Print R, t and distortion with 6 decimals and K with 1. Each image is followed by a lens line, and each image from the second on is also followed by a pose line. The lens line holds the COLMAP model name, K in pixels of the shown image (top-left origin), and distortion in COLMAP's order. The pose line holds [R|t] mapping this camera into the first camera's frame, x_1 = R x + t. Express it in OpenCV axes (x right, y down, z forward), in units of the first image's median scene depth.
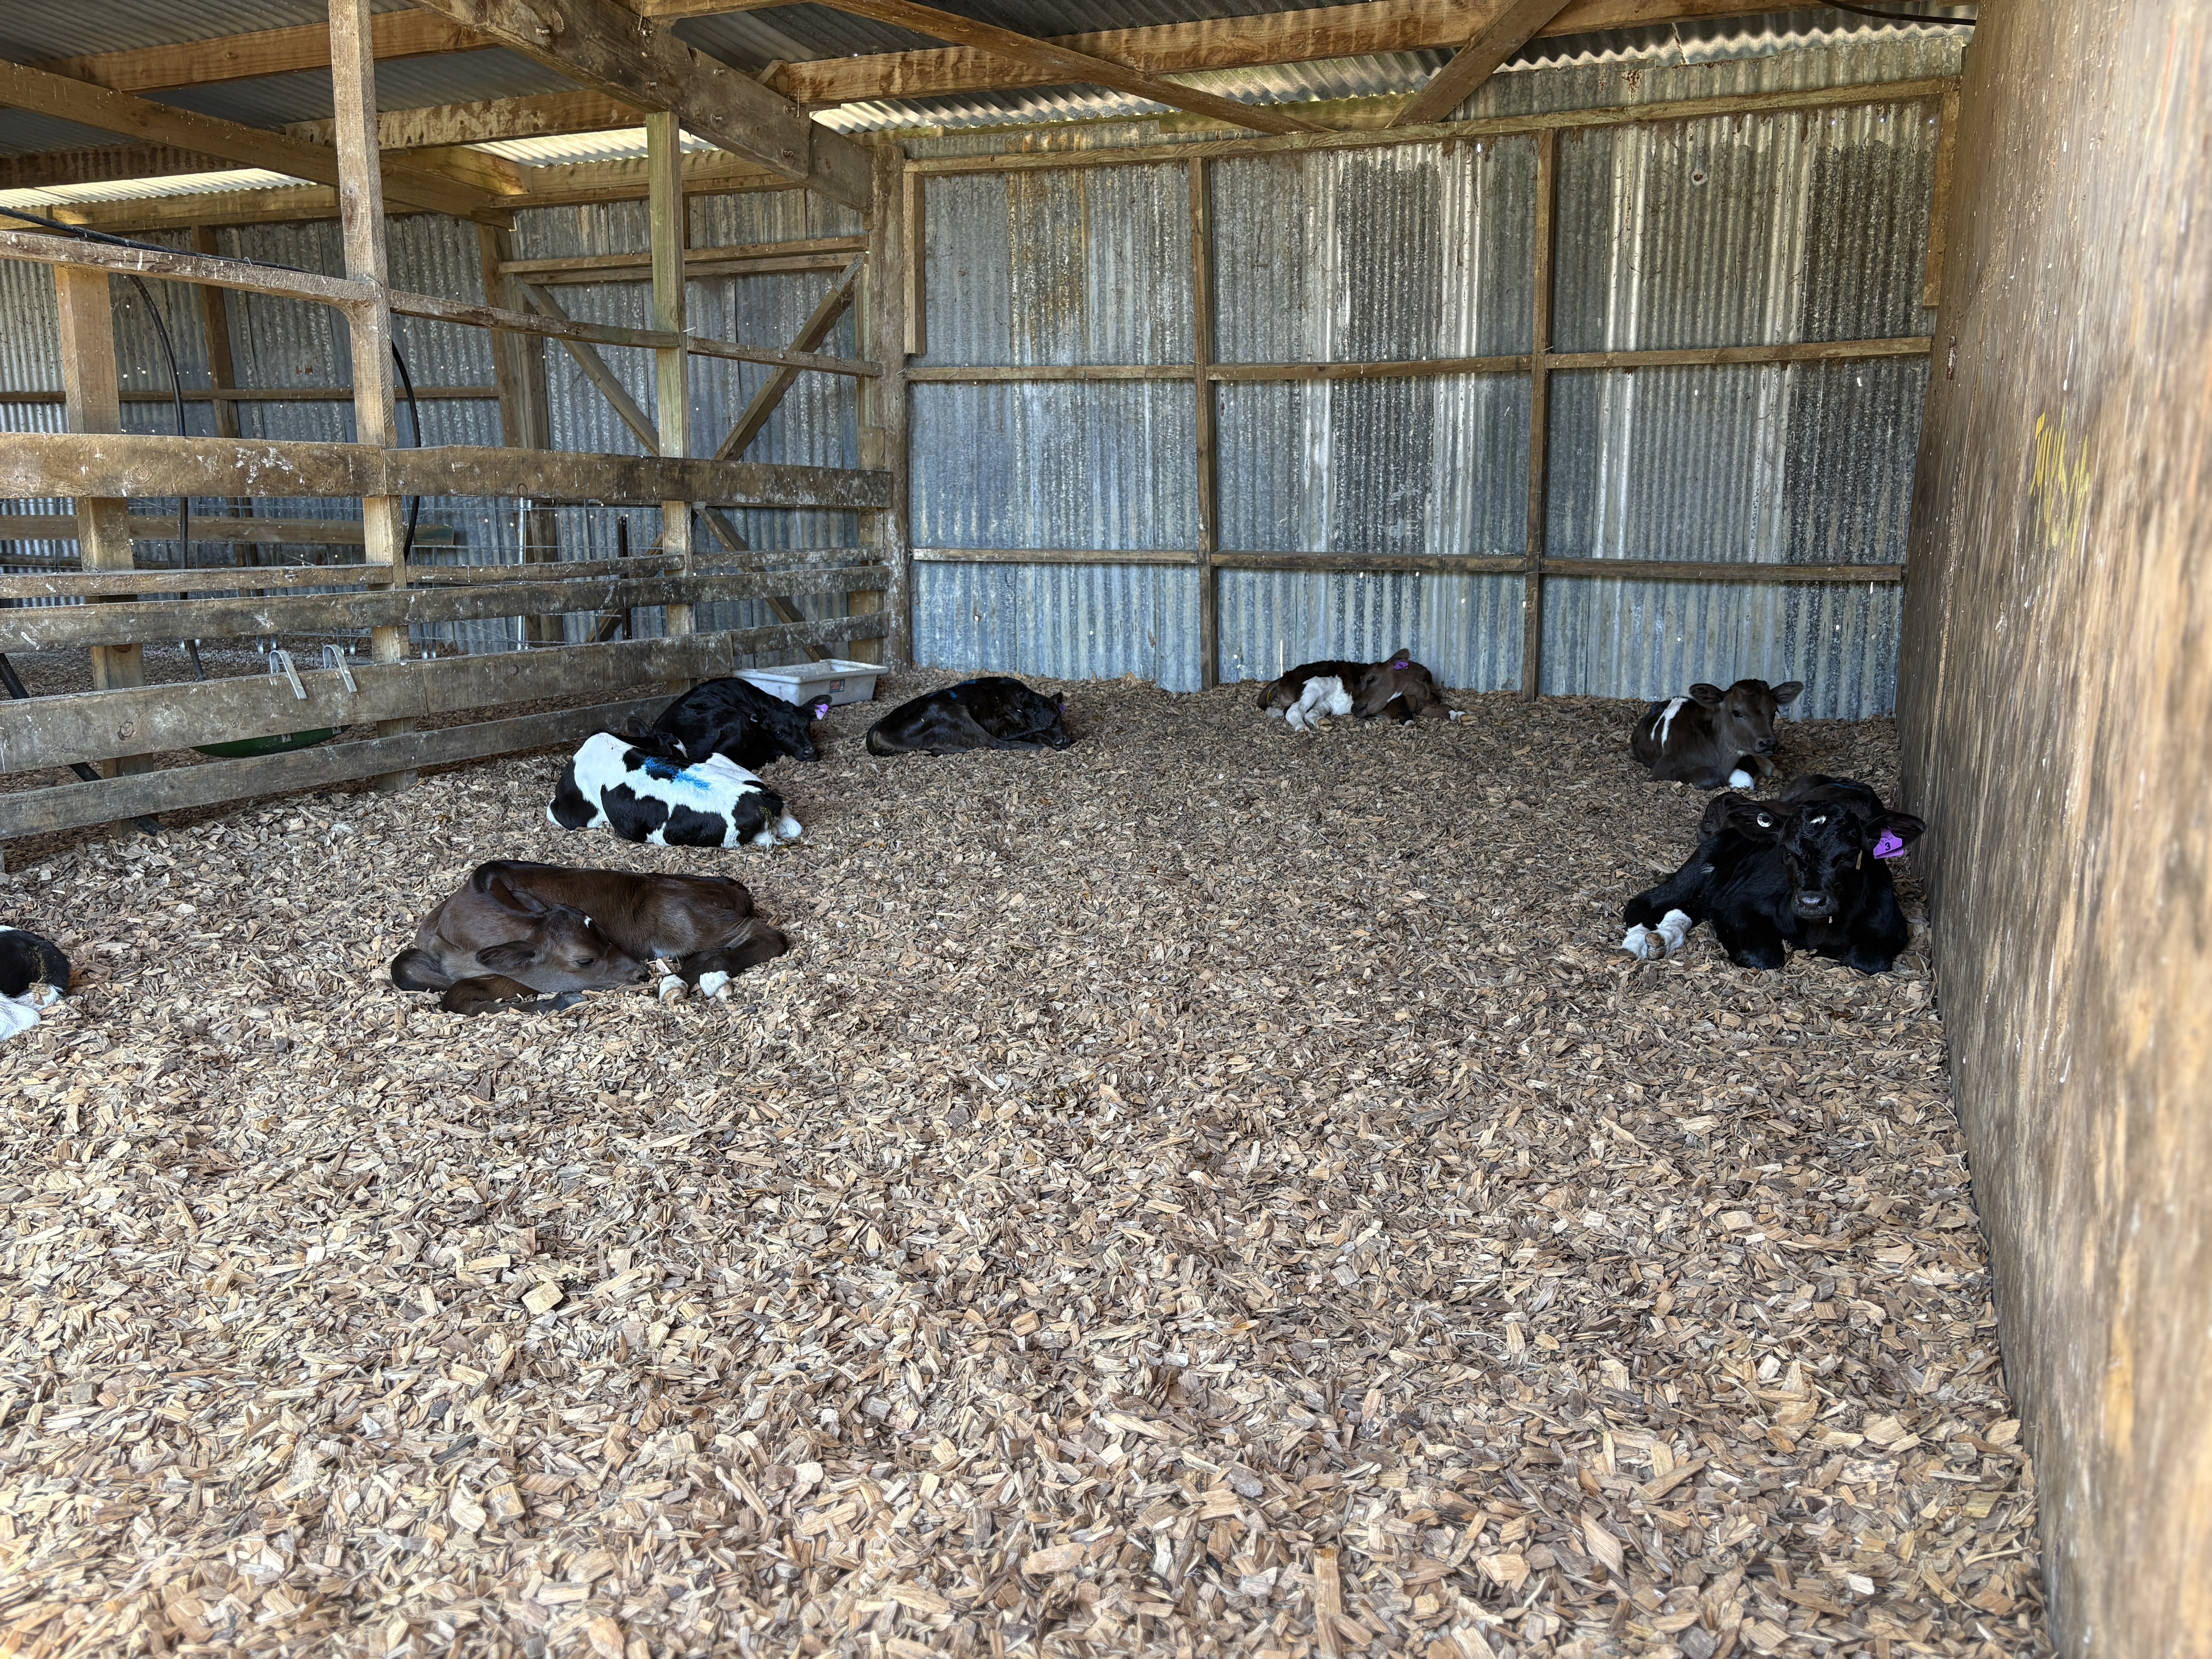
lens RADIAL K [[1804.2, 0, 1139.7], [0, 1804.2, 836.7], [0, 0, 1]] dist [0.047548, -0.037583]
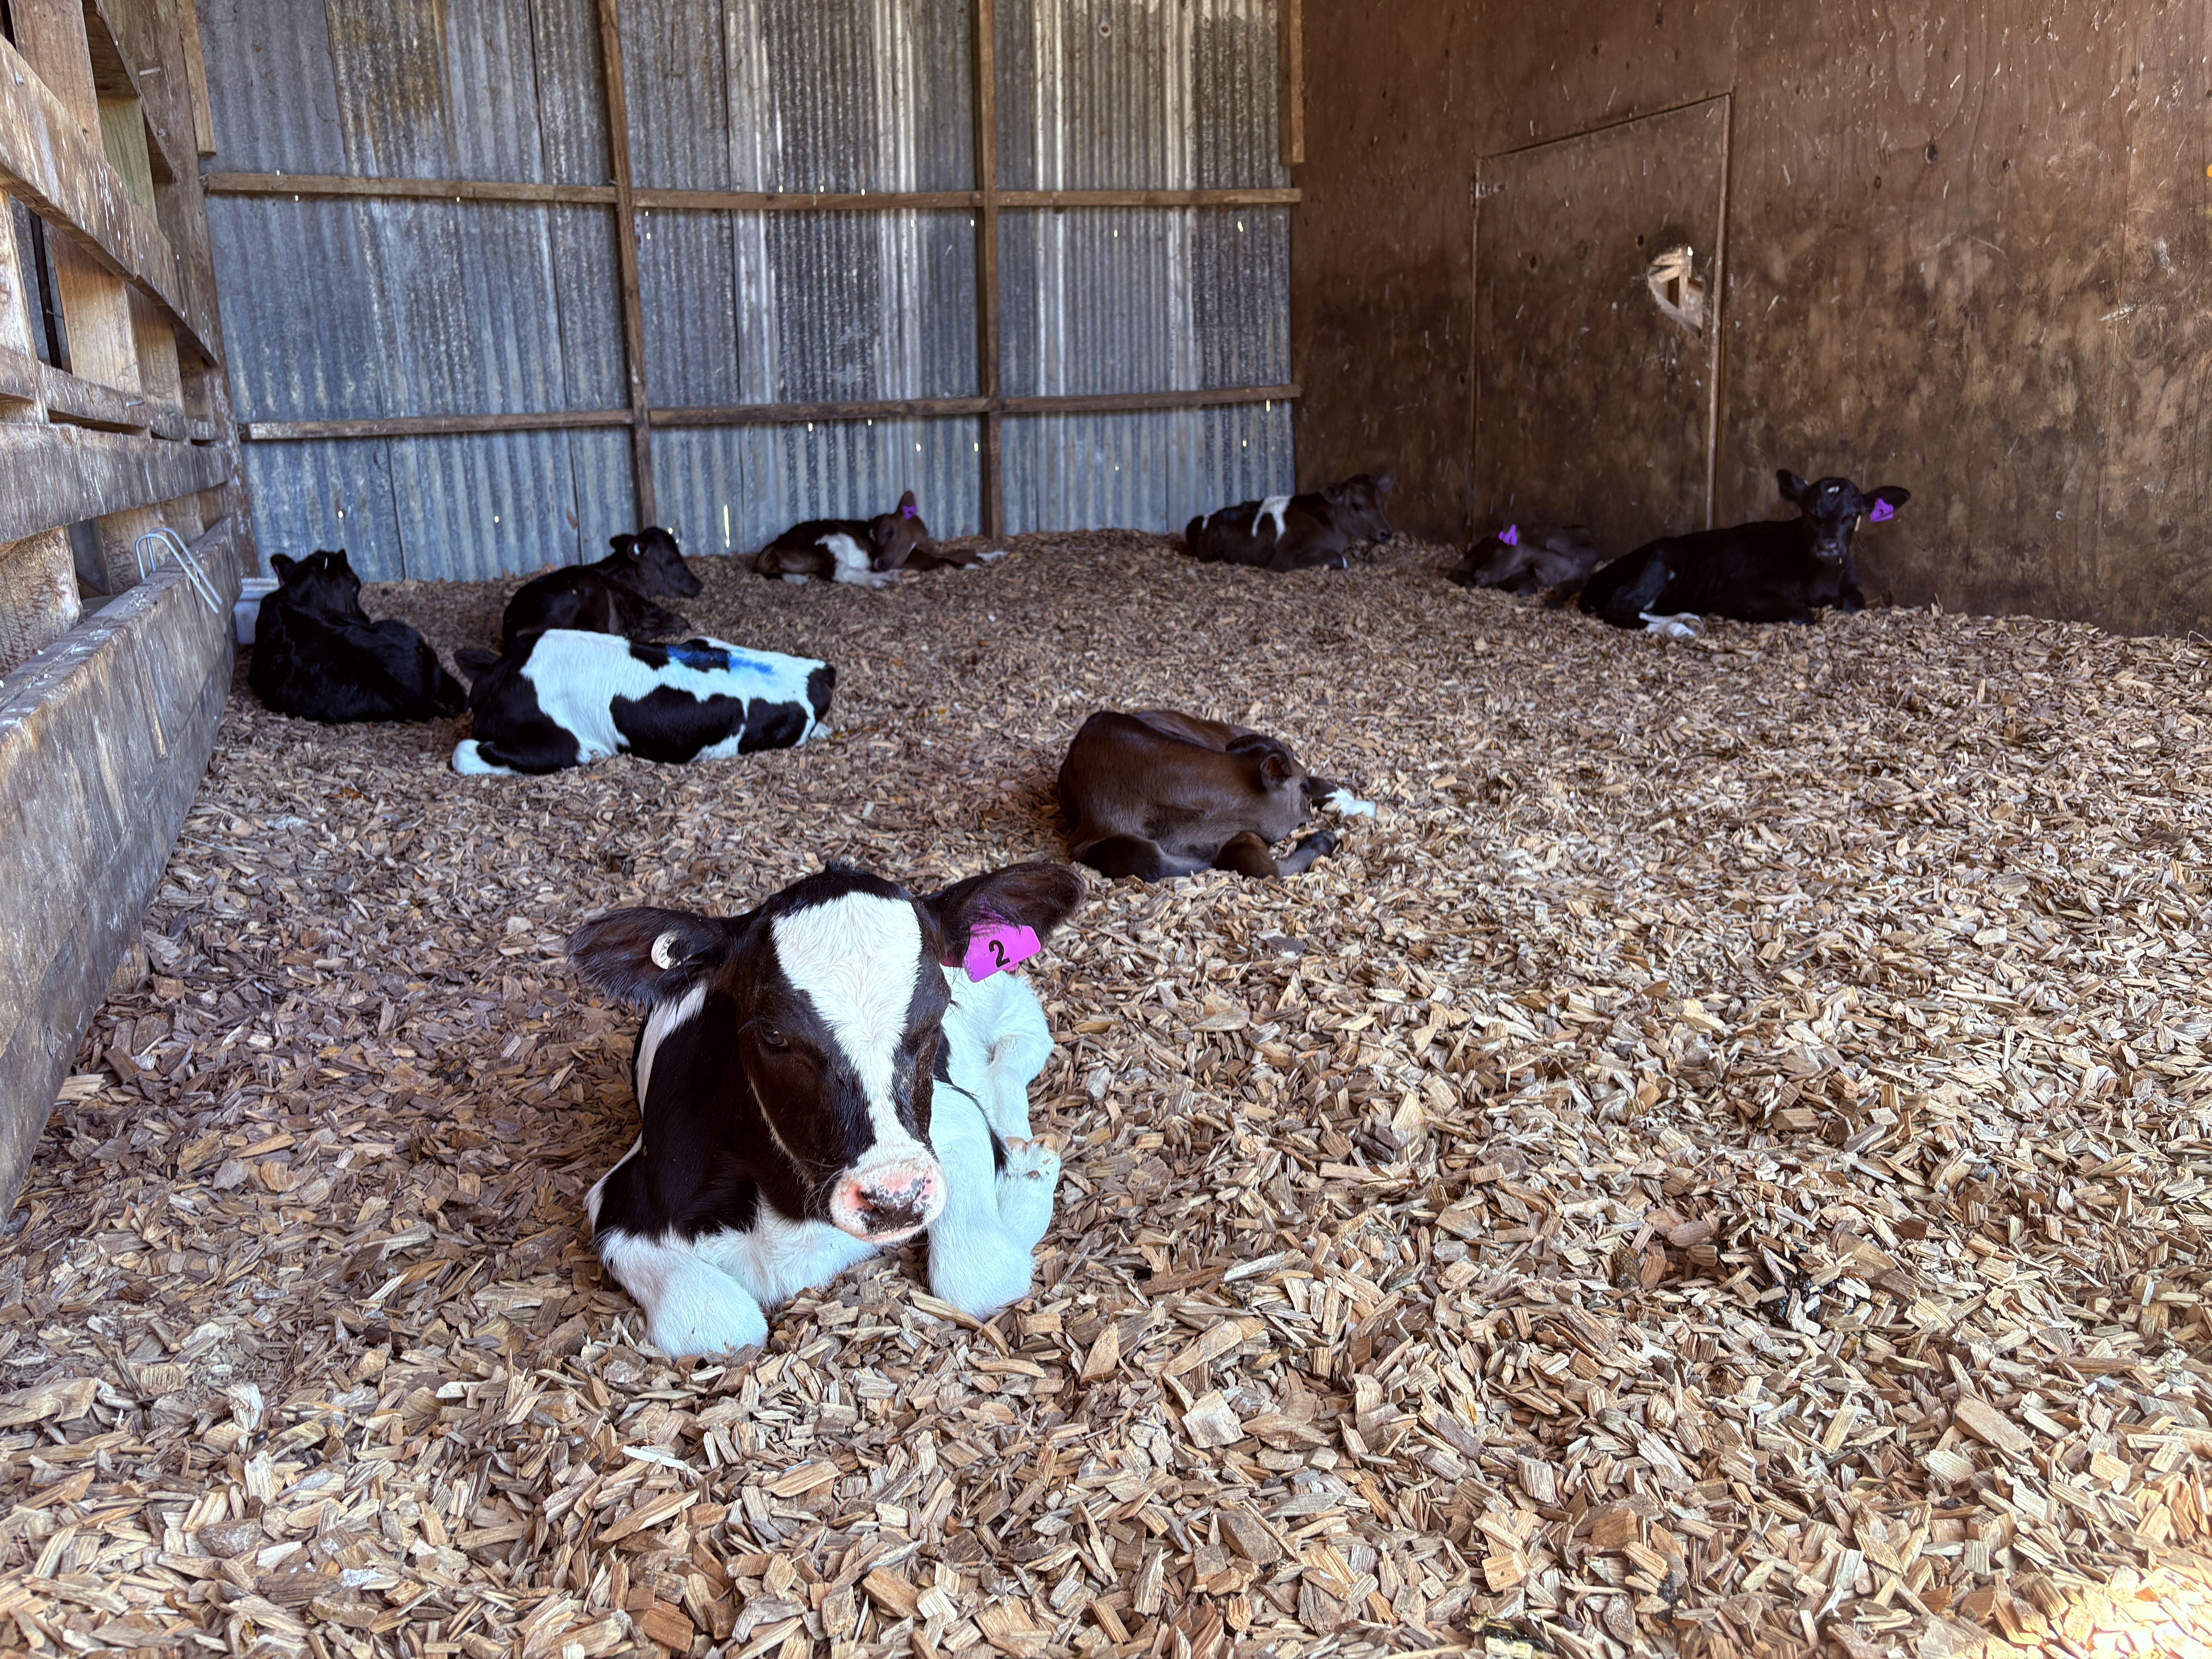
lens RADIAL K [[1803.1, 0, 1106.0], [0, 1803.1, 829.5], [0, 0, 1]] dist [0.056998, -0.066572]
pose [[0.641897, -0.203313, 0.739345, -0.541926], [0.190226, 0.976289, 0.103317, -0.010318], [-0.742820, 0.074323, 0.665353, 0.296161]]
